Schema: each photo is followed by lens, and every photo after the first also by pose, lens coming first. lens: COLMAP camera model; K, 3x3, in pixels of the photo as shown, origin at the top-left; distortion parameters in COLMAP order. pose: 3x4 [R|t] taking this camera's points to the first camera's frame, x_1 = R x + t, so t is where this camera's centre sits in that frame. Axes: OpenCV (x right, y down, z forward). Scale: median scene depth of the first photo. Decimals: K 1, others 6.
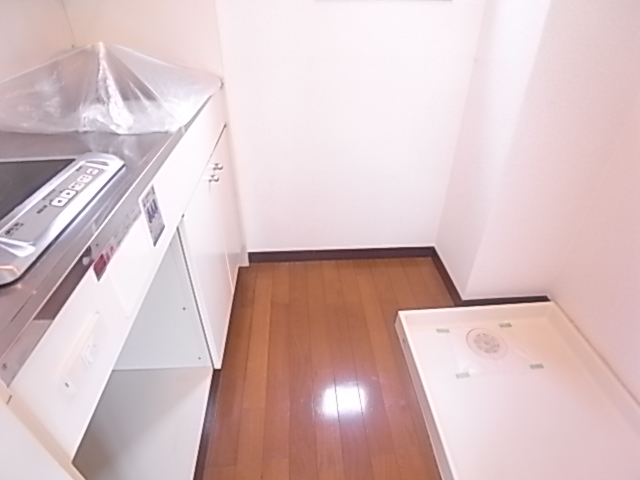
lens RADIAL K [[358.4, 0, 315.9], [0, 358.4, 236.7], [0, 0, 1]] dist [-0.055494, 0.003824]
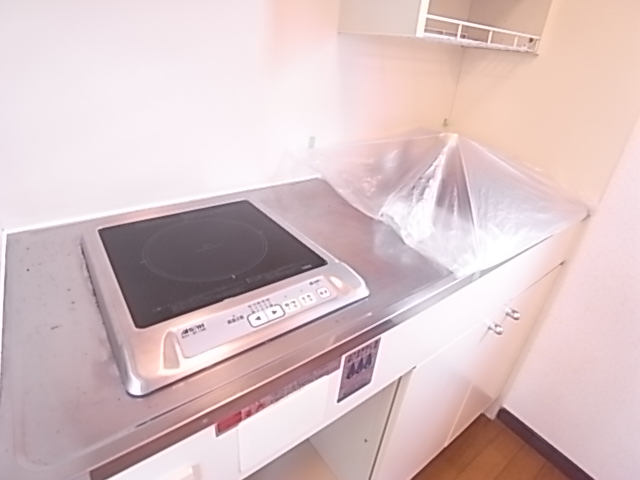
lens RADIAL K [[358.4, 0, 315.9], [0, 358.4, 236.7], [0, 0, 1]] dist [-0.055494, 0.003824]
pose [[0.544905, 0.434705, -0.717015, -0.056072], [-0.528502, 0.841932, 0.108796, -0.229742], [0.650971, 0.319660, 0.688516, 0.214345]]
